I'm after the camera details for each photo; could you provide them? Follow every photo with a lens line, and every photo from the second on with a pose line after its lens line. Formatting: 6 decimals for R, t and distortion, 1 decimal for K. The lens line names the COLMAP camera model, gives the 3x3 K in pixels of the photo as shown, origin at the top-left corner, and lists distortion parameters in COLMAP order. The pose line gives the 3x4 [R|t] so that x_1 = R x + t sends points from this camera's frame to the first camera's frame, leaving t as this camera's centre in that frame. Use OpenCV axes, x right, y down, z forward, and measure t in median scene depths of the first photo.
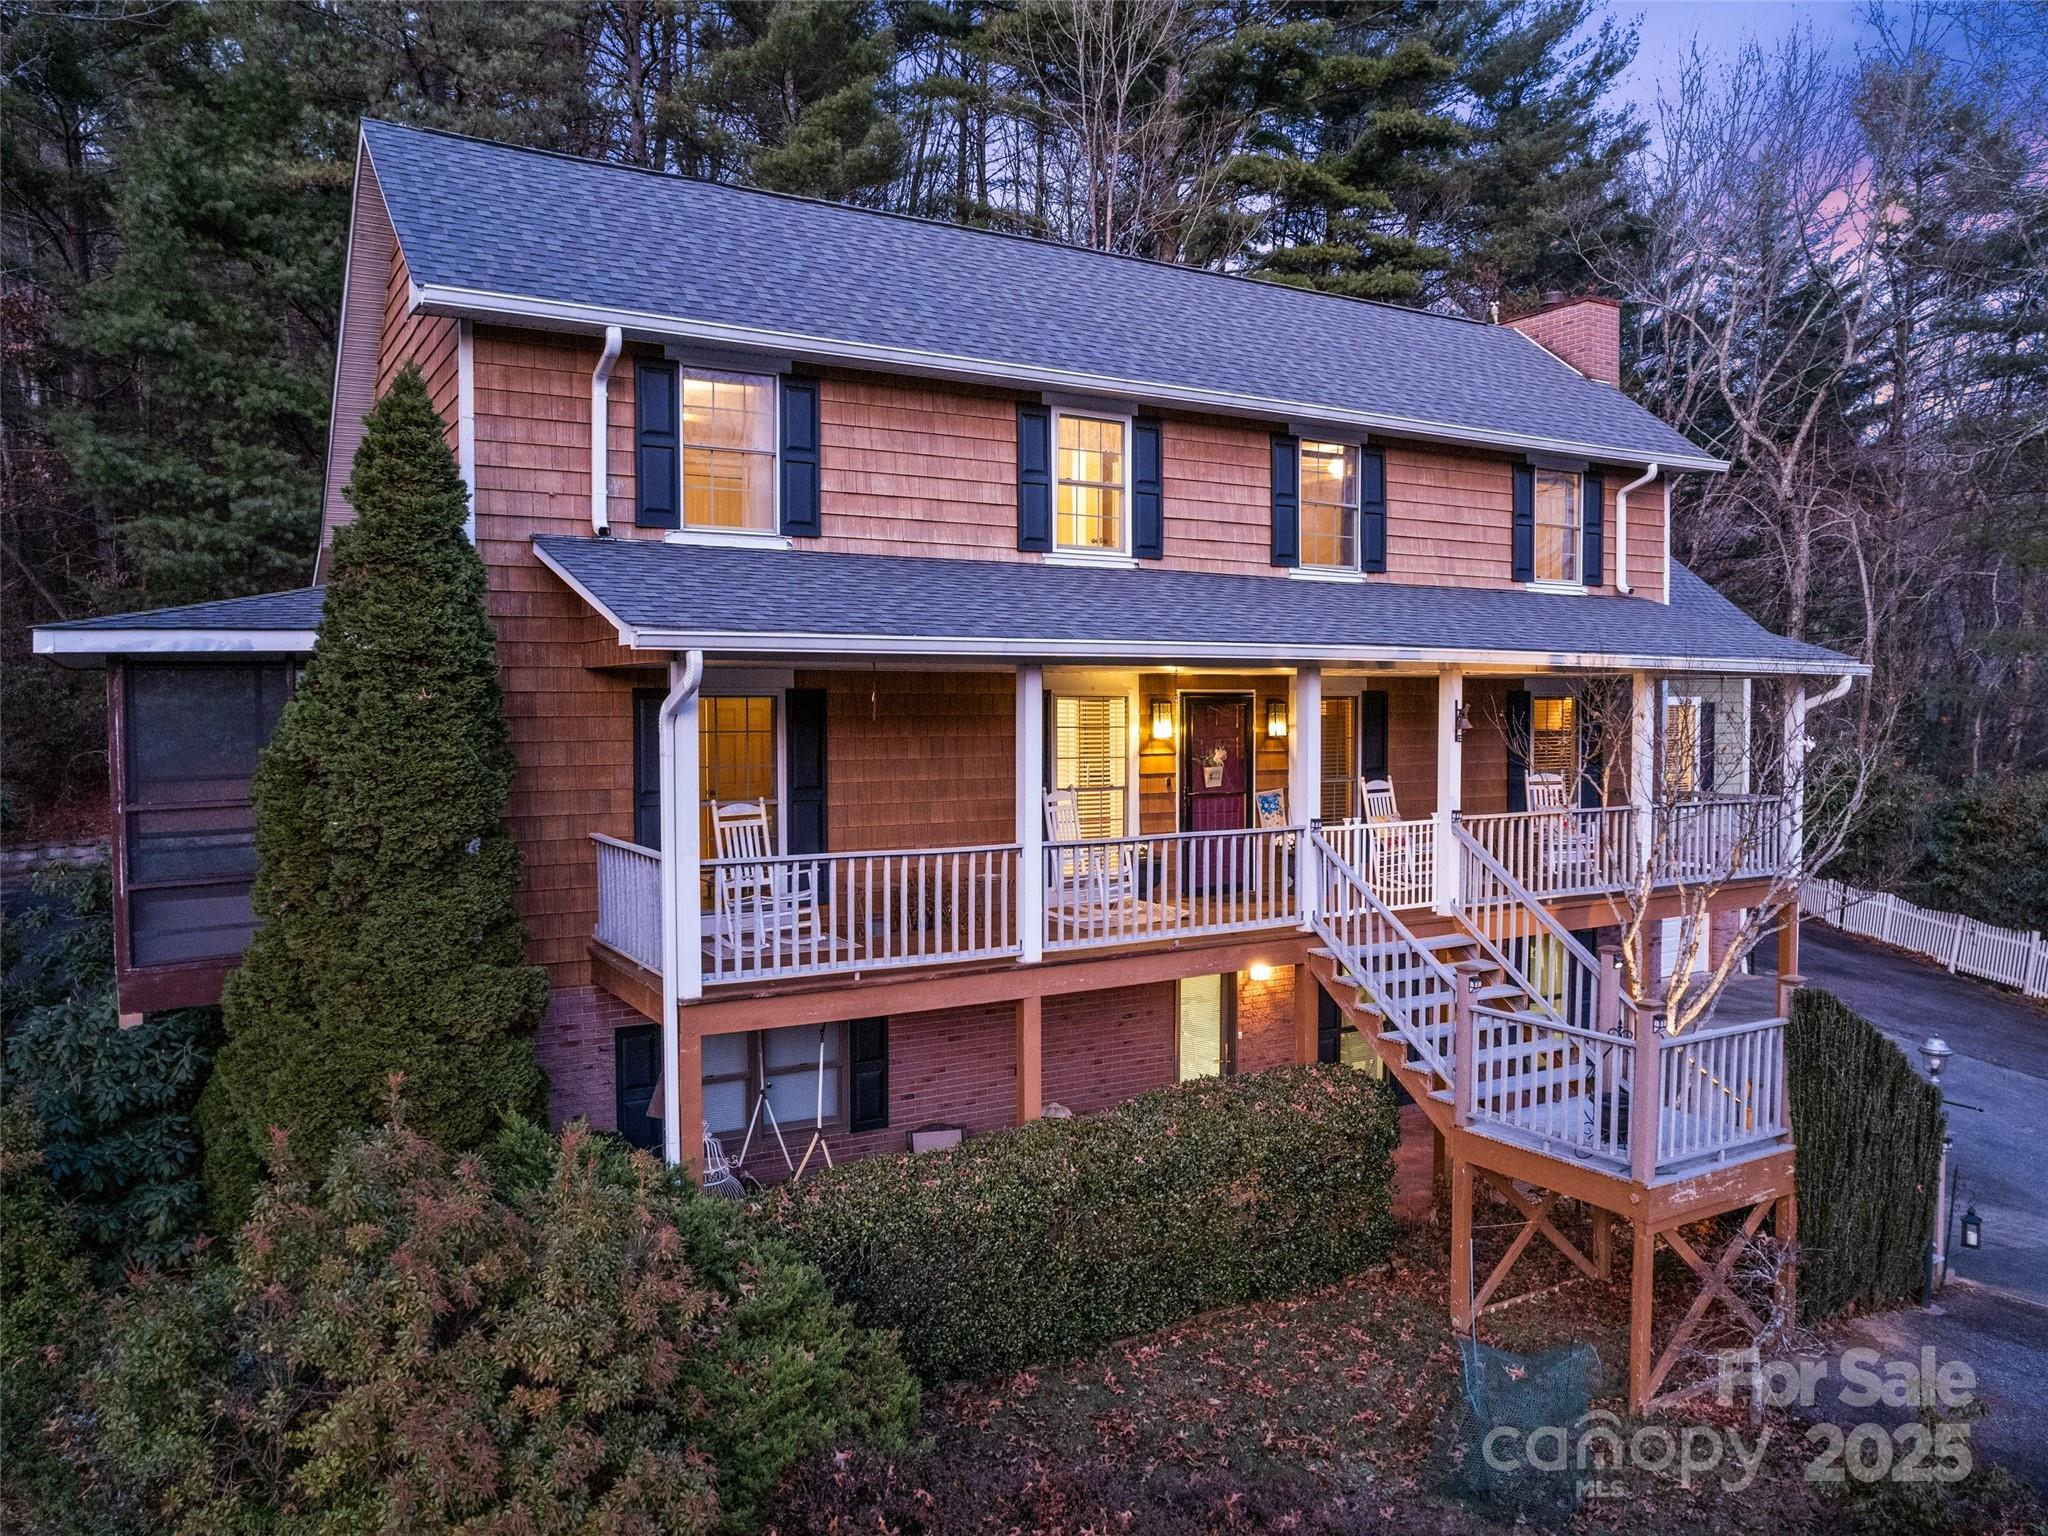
lens RADIAL K [[1495.8, 0, 1024.0], [0, 1495.8, 768.0], [0, 0, 1]] dist [-0.075791, 0.064630]
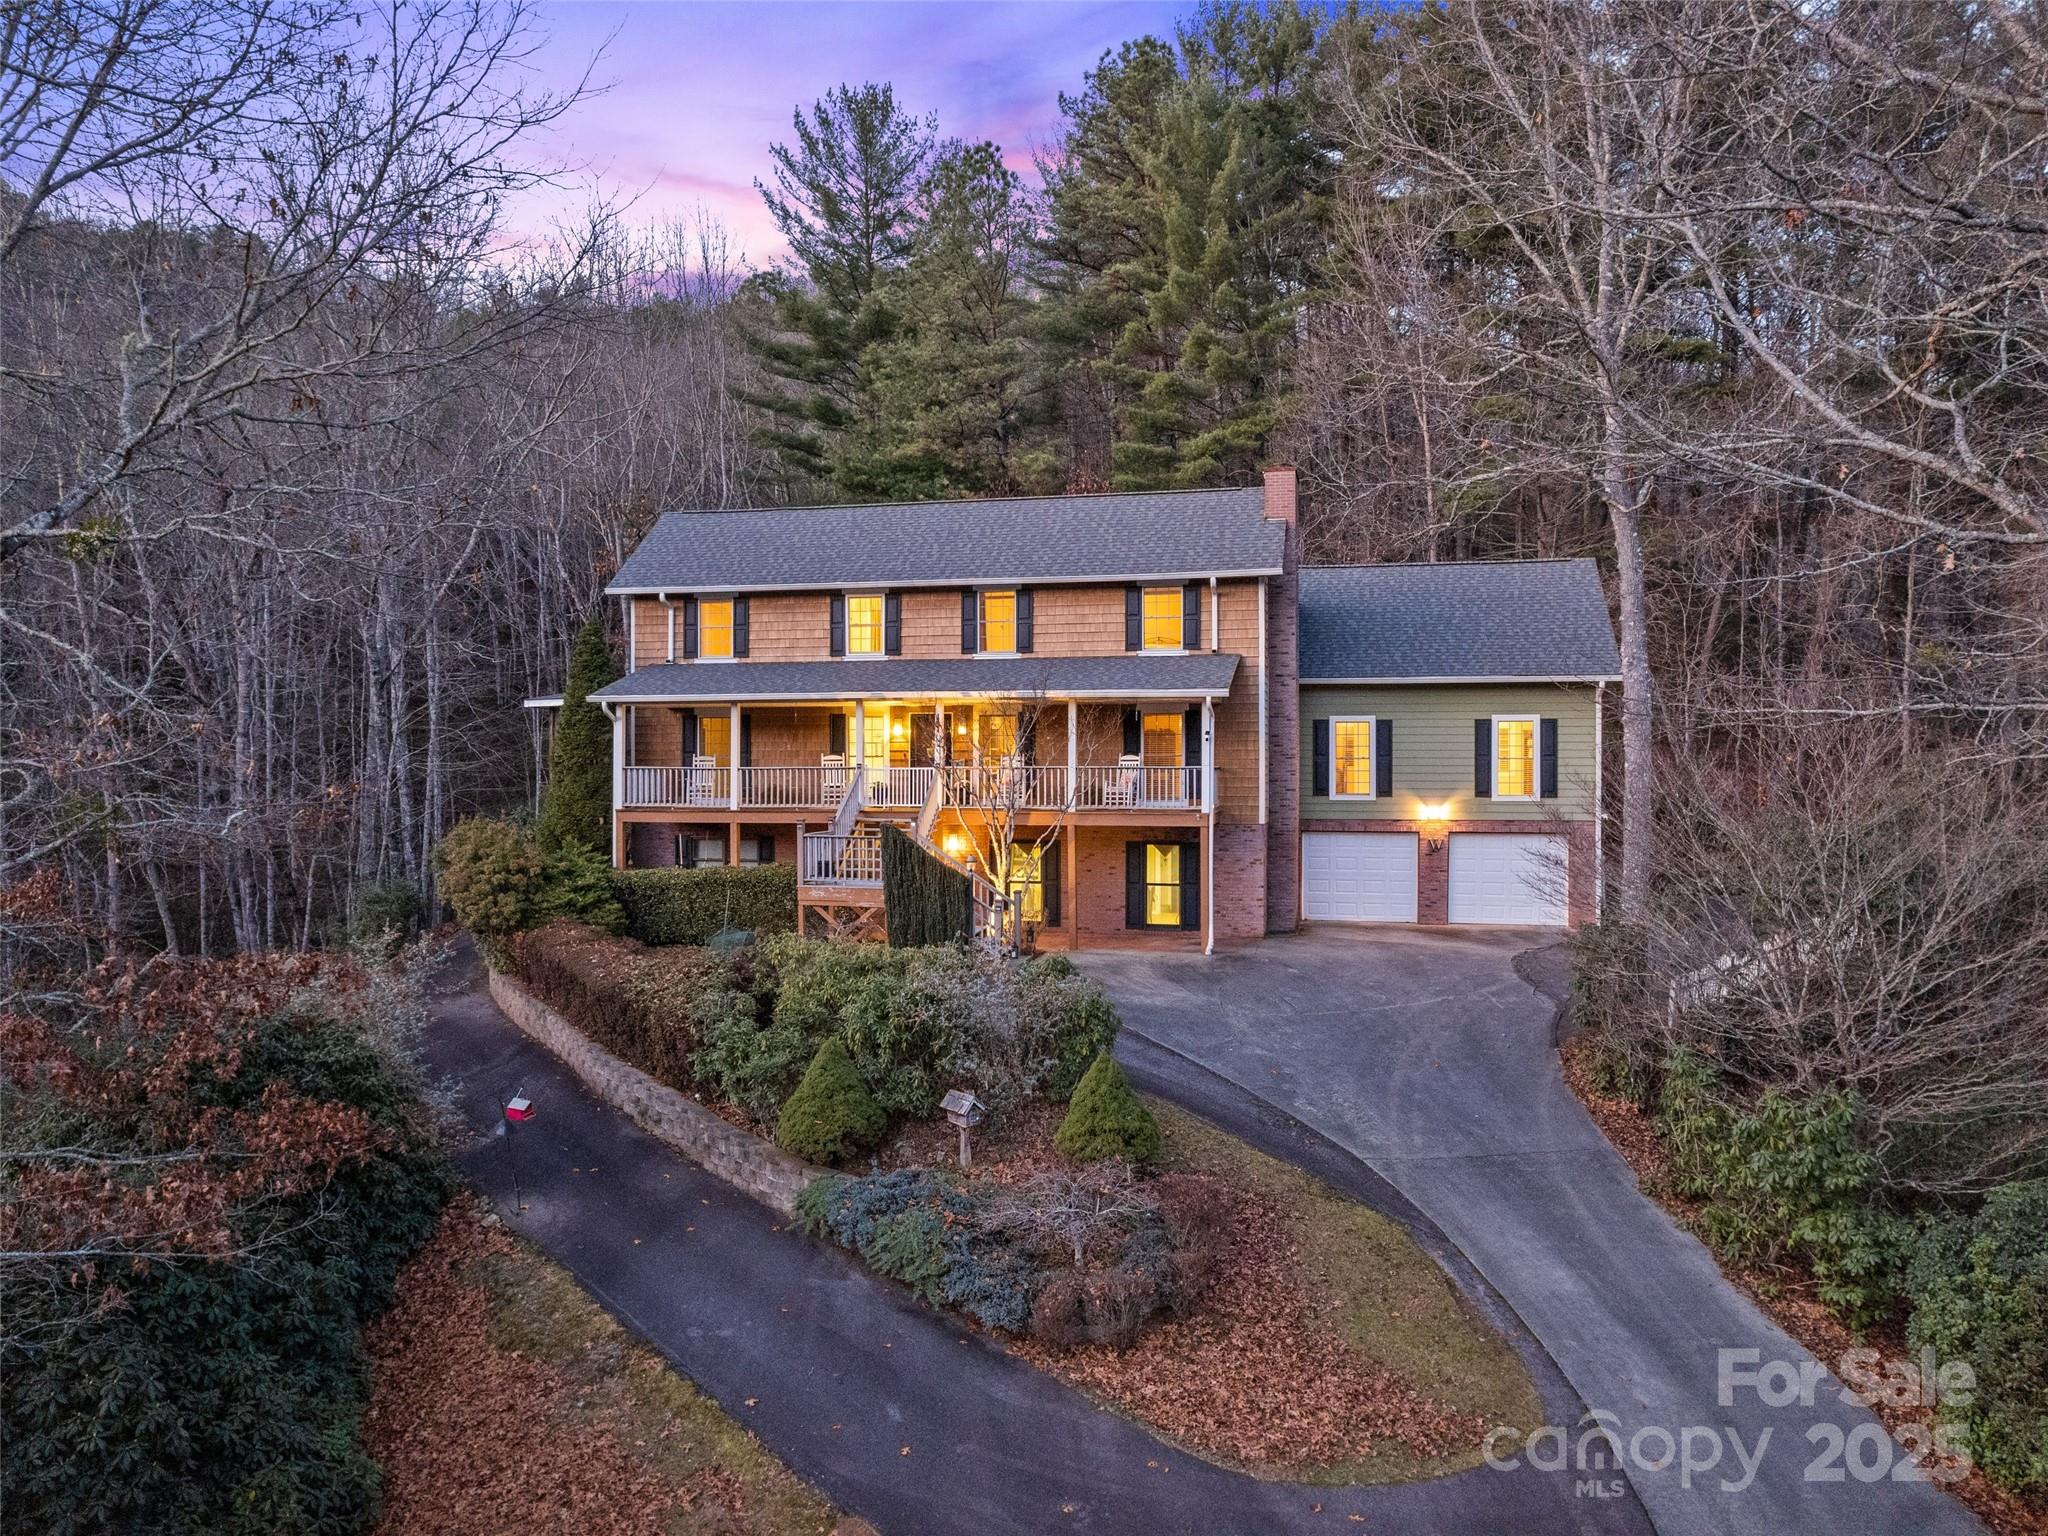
lens RADIAL K [[1496.6, 0, 1024.0], [0, 1496.6, 768.0], [0, 0, 1]] dist [-0.053815, 0.001982]
pose [[0.722766, 0.006530, -0.691062, 1.905532], [-0.028239, 0.999399, -0.020090, 0.075423], [0.690516, 0.034035, 0.722516, -0.529745]]
